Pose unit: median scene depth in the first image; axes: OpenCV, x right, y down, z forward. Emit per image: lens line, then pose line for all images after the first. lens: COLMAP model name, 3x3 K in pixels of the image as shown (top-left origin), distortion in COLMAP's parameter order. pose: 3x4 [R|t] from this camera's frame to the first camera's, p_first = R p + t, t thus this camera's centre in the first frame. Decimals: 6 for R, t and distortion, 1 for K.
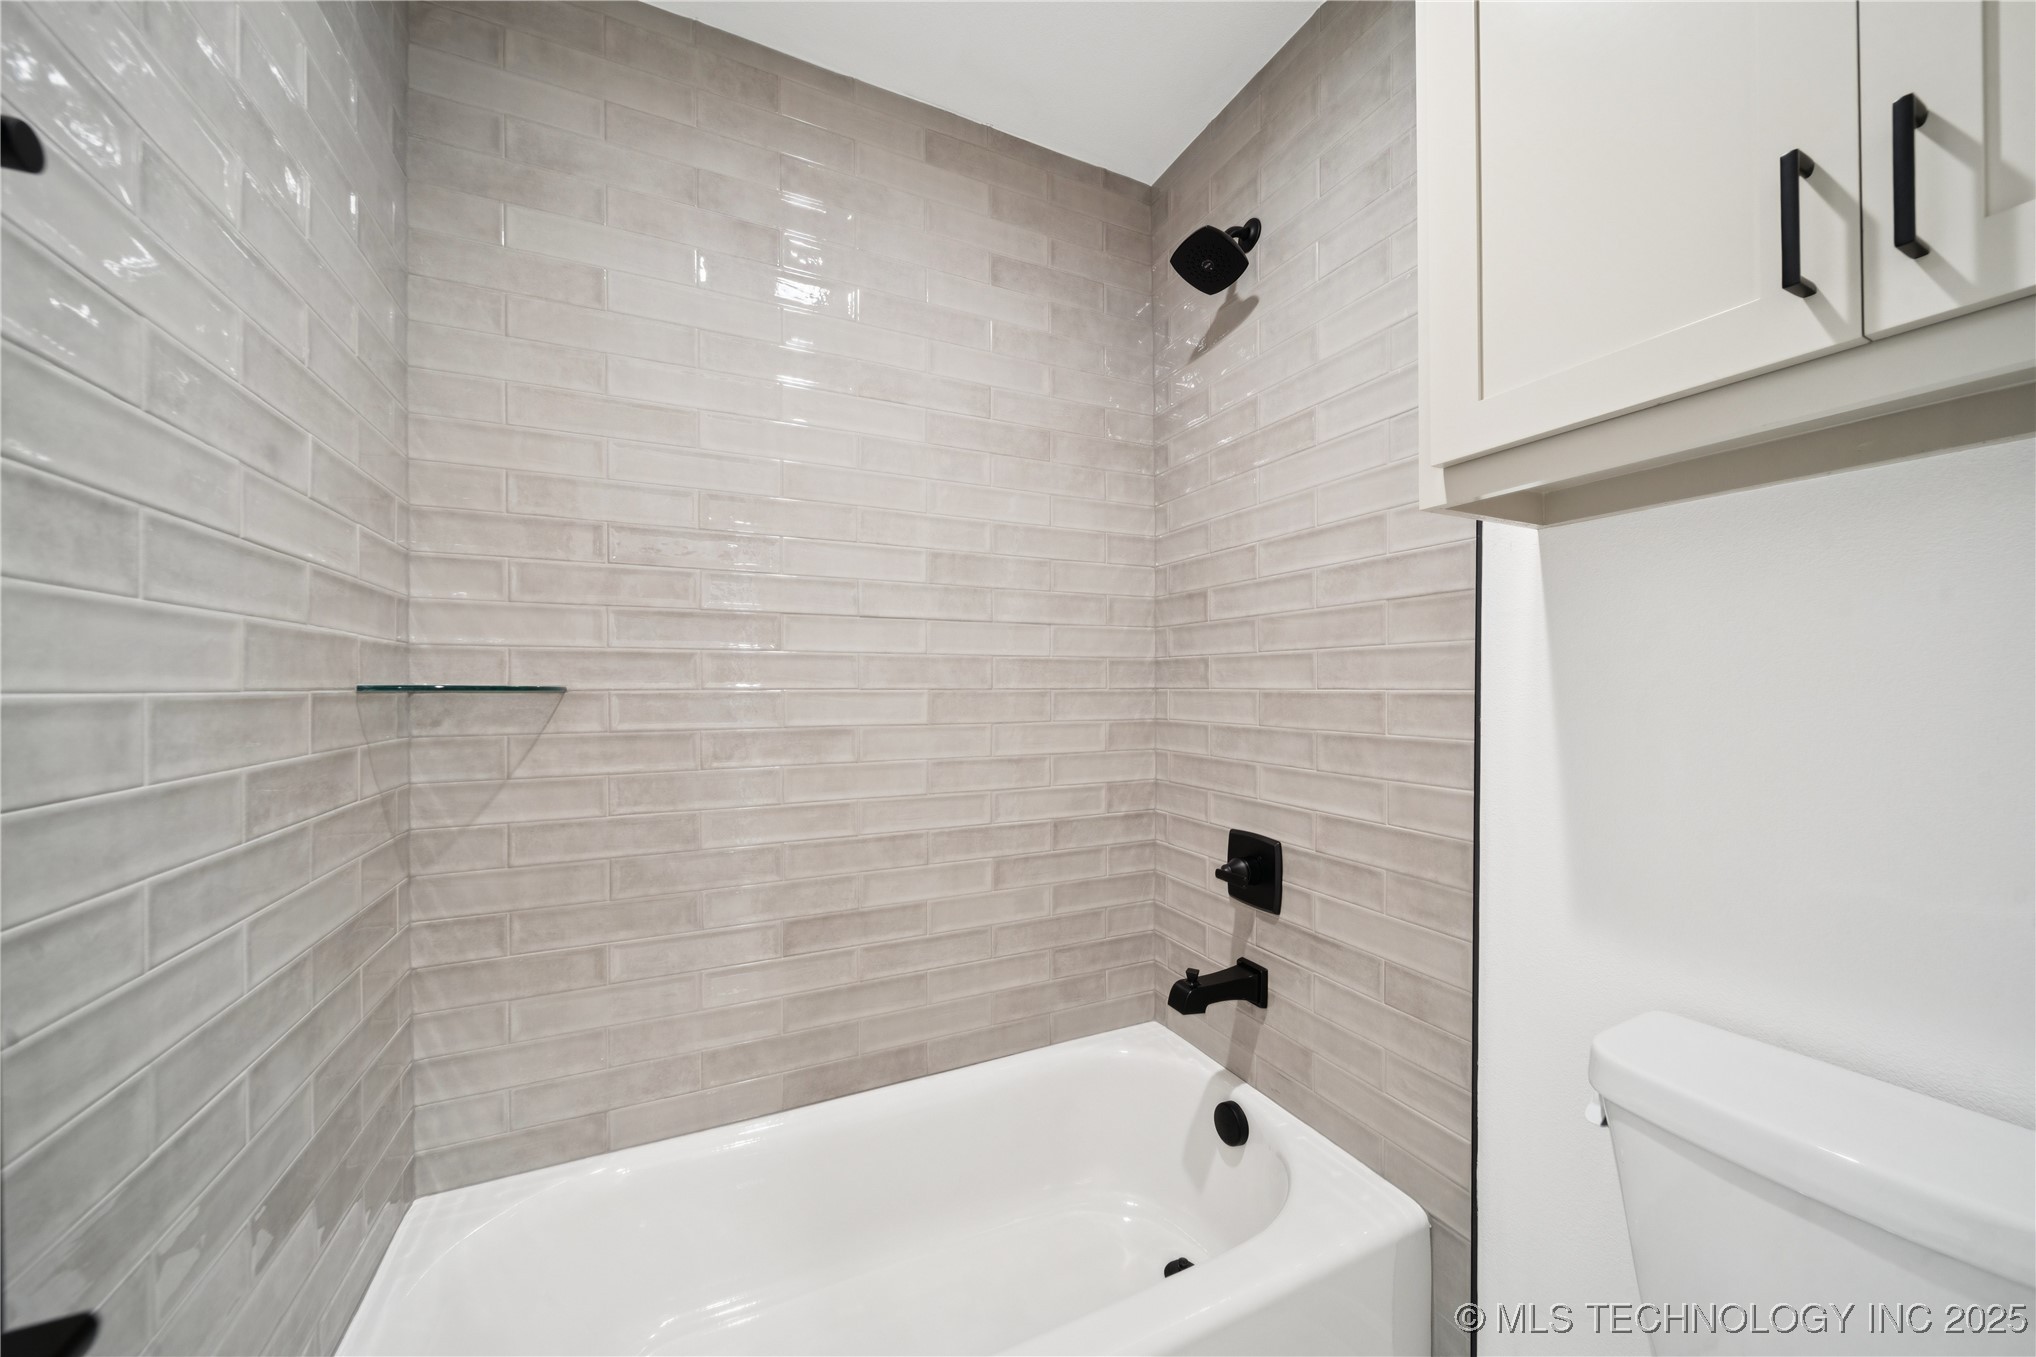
lens RADIAL K [[711.1, 0, 1018.4], [0, 711.1, 686.6], [0, 0, 1]] dist [-0.001473, -0.000609]
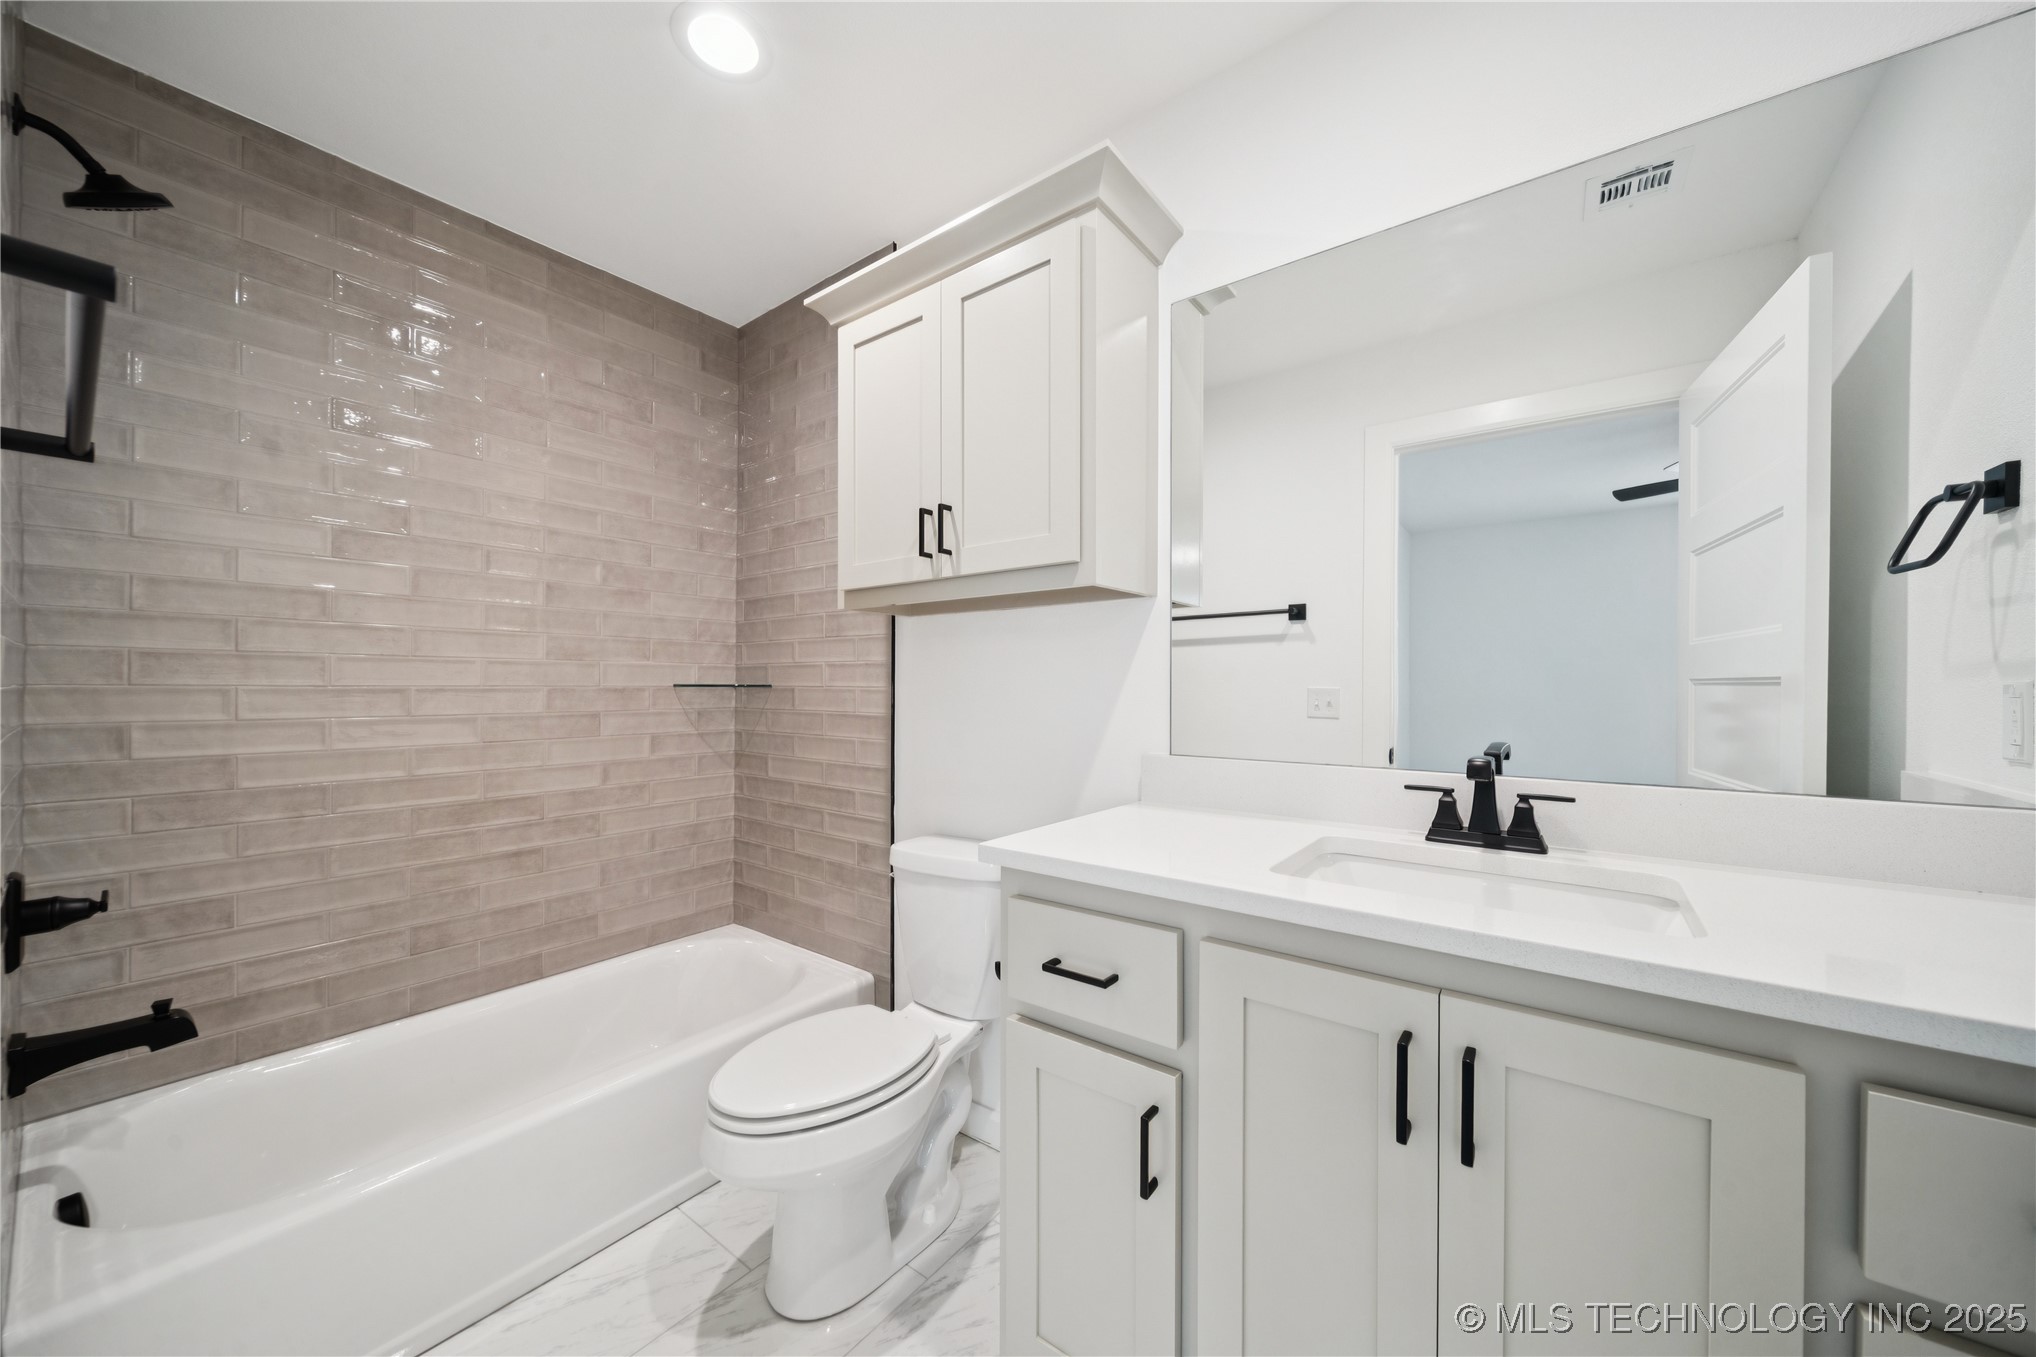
lens RADIAL K [[711.1, 0, 1021.1], [0, 711.1, 686.7], [0, 0, 1]] dist [-0.001473, -0.000609]
pose [[0.878805, 0.006241, 0.477139, 0.025314], [-0.011761, 0.999894, 0.008584, -0.023506], [-0.477035, -0.013155, 0.878786, -0.744277]]
